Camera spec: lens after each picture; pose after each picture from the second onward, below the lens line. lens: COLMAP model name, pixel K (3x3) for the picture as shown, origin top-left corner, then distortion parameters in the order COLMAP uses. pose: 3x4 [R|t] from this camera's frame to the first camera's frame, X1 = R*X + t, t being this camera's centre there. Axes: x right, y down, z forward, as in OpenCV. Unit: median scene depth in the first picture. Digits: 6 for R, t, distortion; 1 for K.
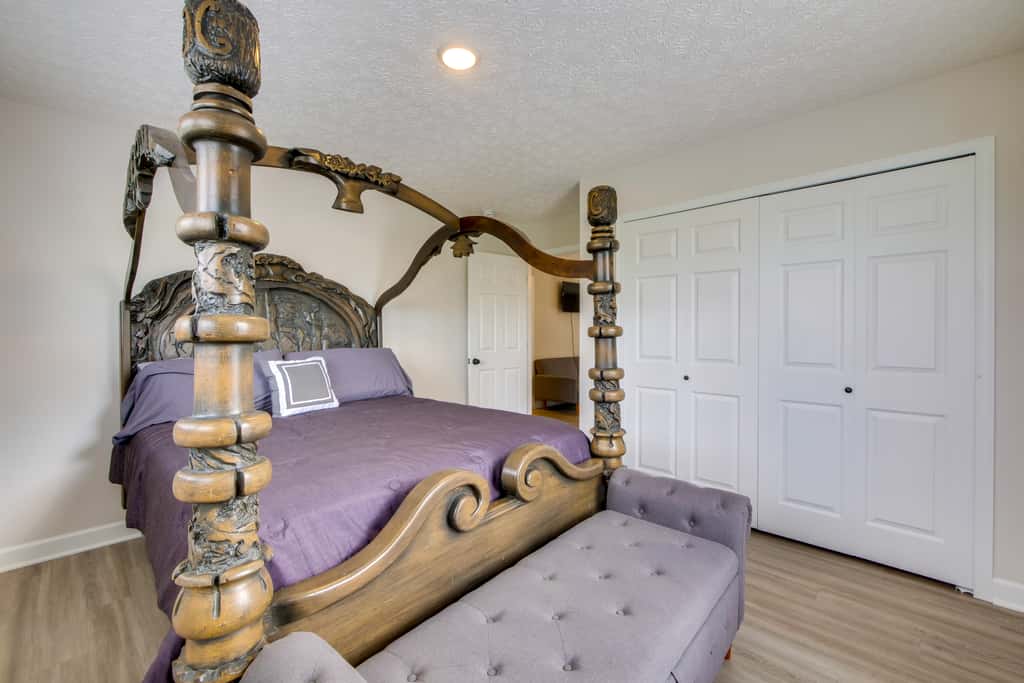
lens RADIAL K [[438.0, 0, 509.9], [0, 438.0, 336.6], [0, 0, 1]] dist [0.000504, -0.000057]
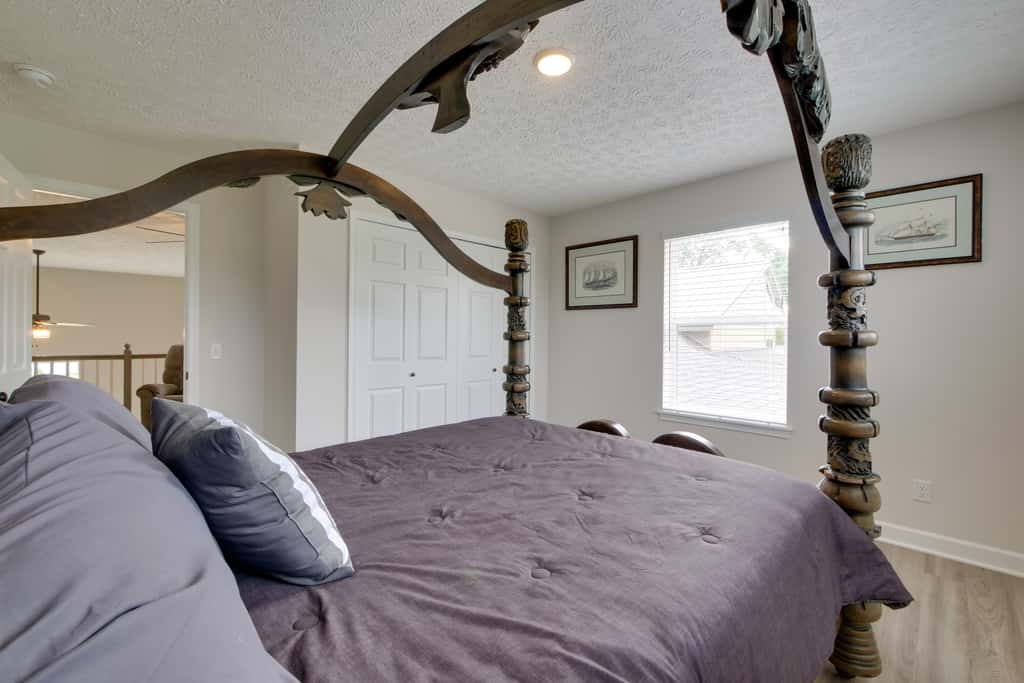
lens RADIAL K [[438.0, 0, 509.9], [0, 438.0, 336.6], [0, 0, 1]] dist [0.000504, -0.000057]
pose [[0.027599, -0.000119, 0.999619, -0.912044], [-0.004617, 0.999989, 0.000247, -0.009606], [-0.999608, -0.004622, 0.027598, 0.869931]]
